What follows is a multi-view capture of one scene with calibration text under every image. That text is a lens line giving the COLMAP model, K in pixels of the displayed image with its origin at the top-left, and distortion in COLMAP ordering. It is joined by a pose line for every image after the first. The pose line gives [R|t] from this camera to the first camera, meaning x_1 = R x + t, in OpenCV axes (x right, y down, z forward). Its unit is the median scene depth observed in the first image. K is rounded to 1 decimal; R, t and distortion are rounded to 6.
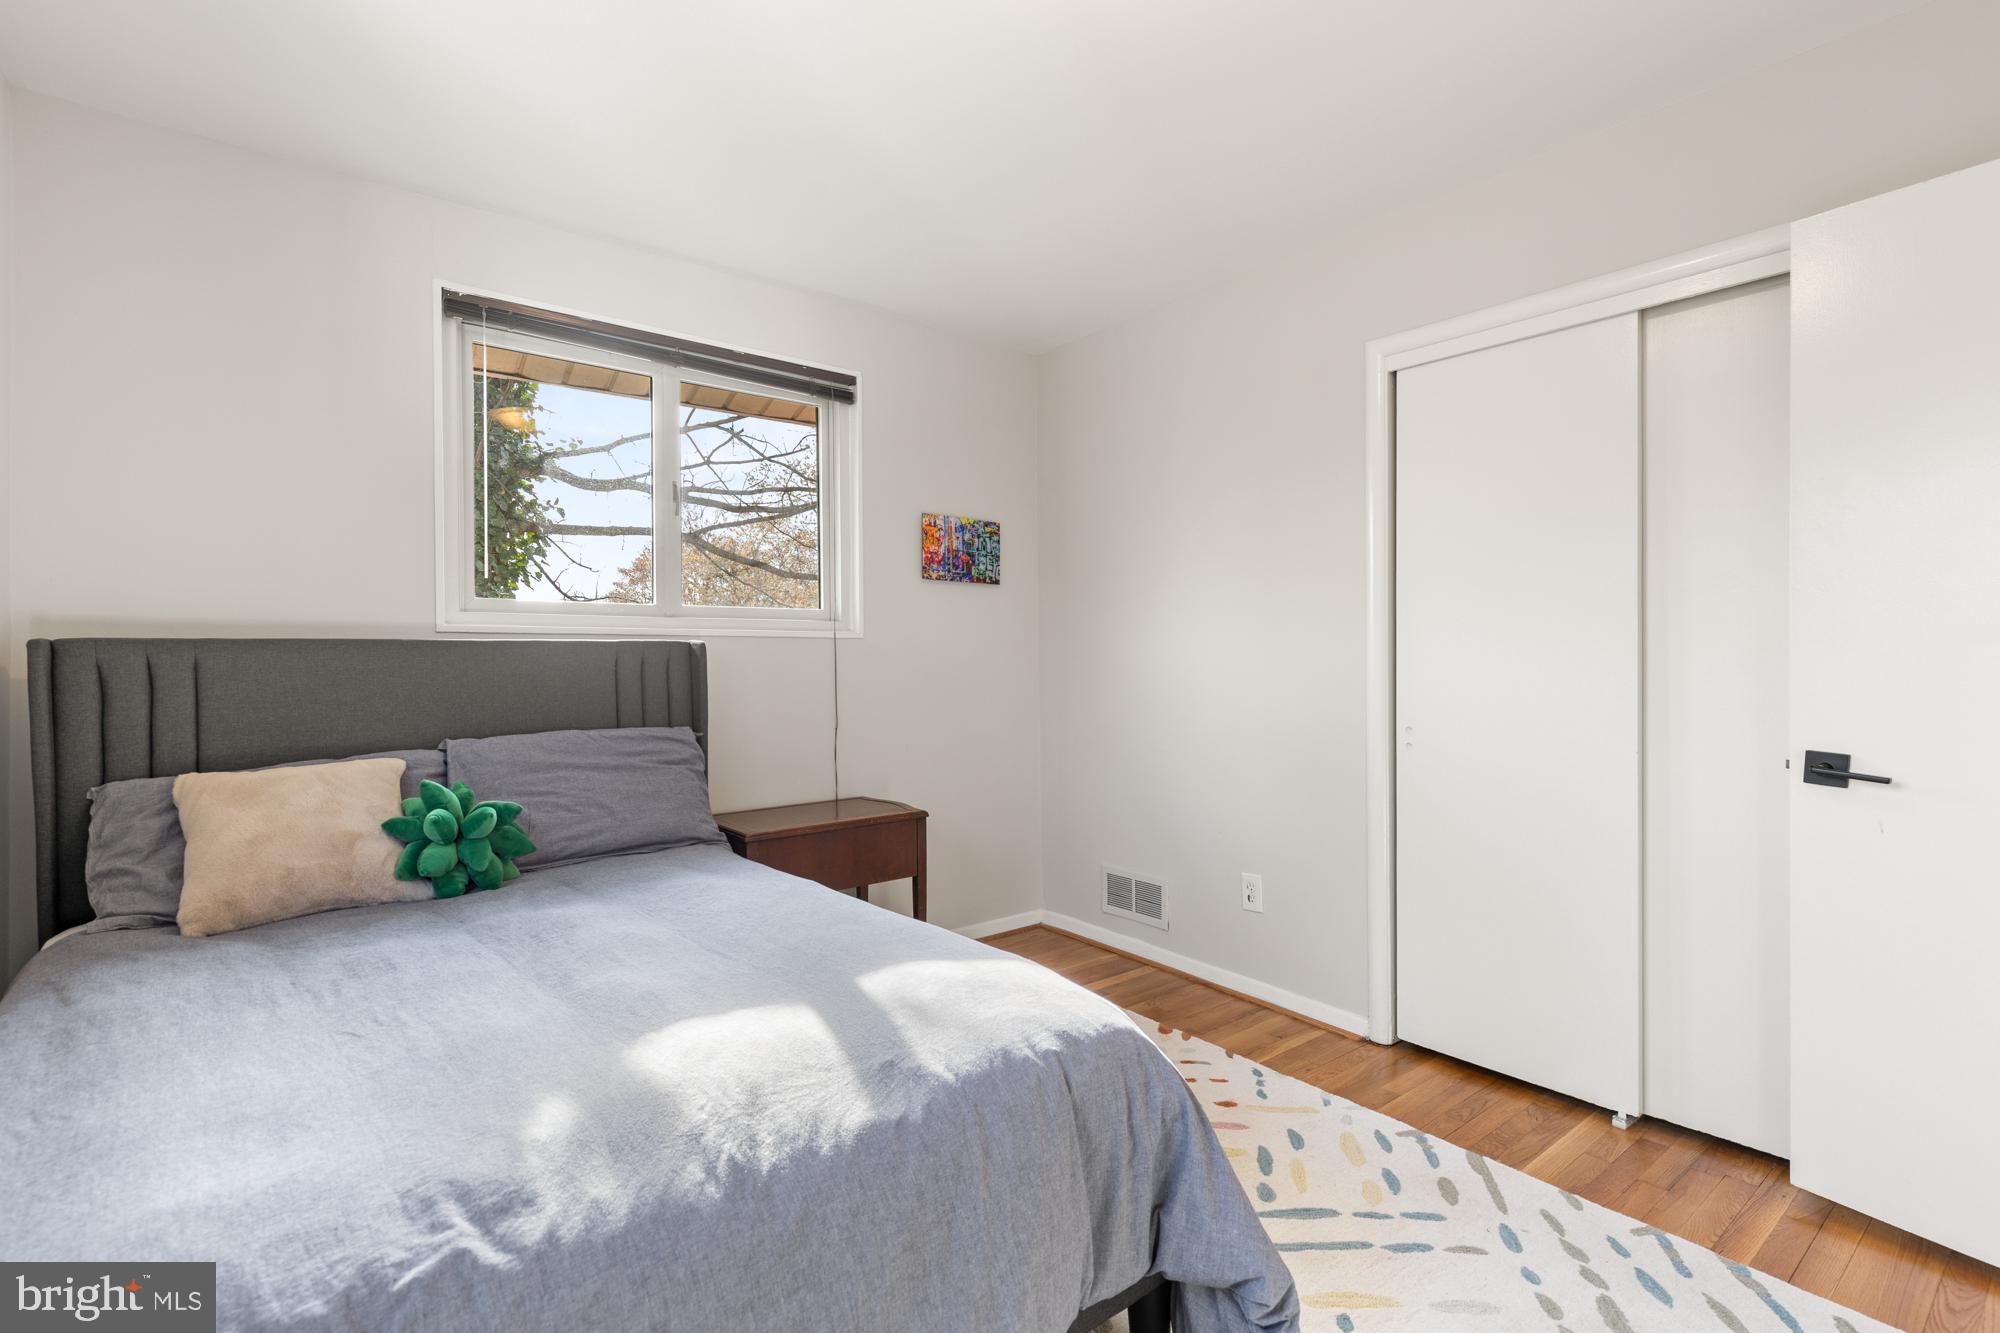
lens RADIAL K [[914.0, 0, 1007.9], [0, 914.0, 663.1], [0, 0, 1]] dist [0.005421, 0.001257]
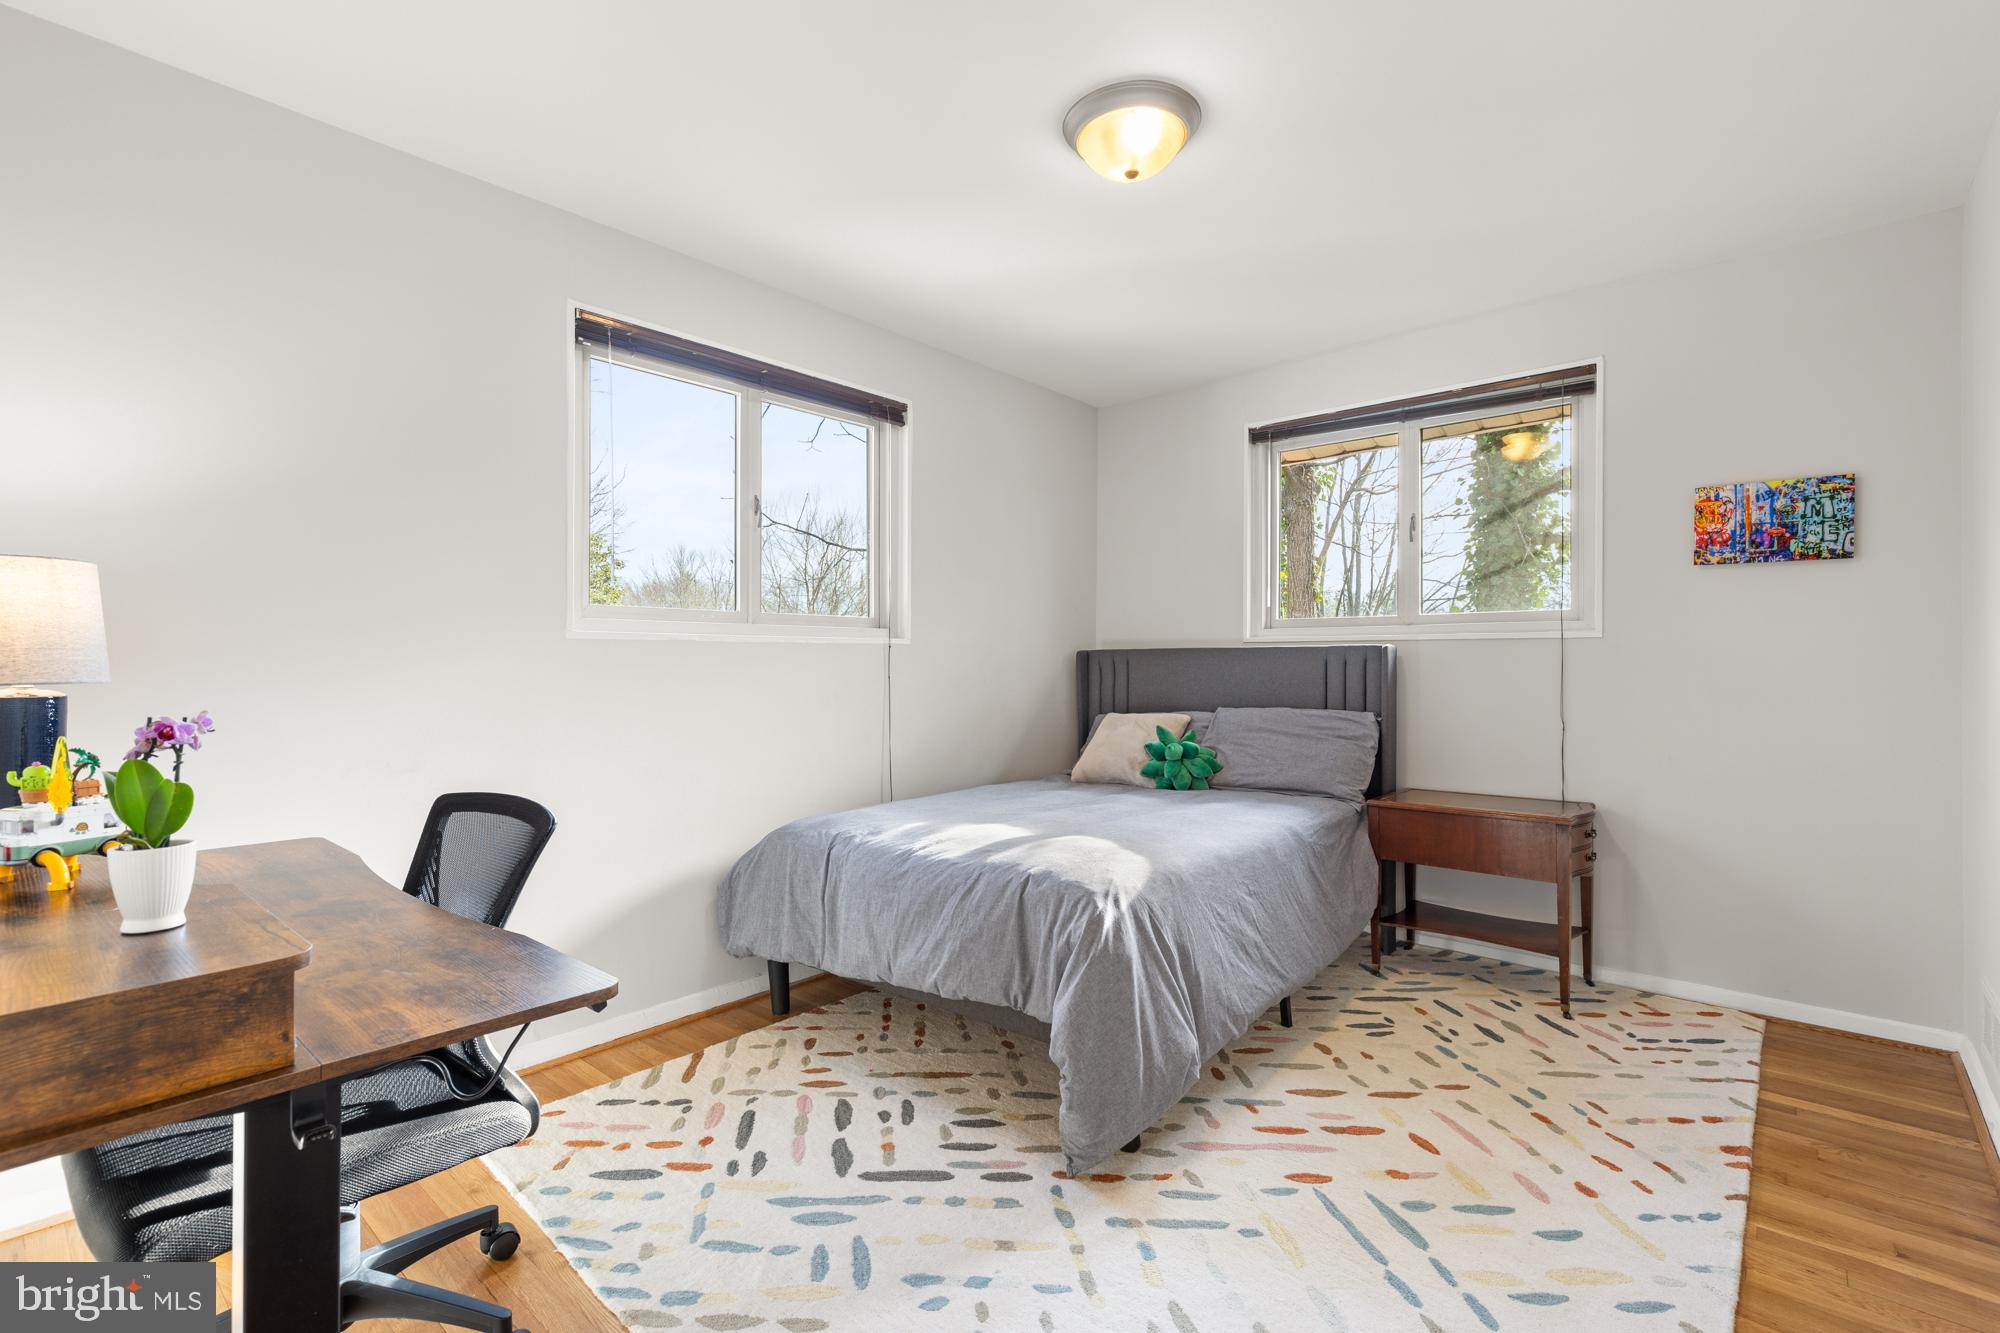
lens RADIAL K [[914.0, 0, 1012.5], [0, 914.0, 664.2], [0, 0, 1]] dist [0.005421, 0.001257]
pose [[0.180831, 0.004811, -0.983502, 0.630319], [-0.004983, 0.999980, 0.003976, 0.000007], [0.983502, 0.004182, 0.180851, 0.215552]]
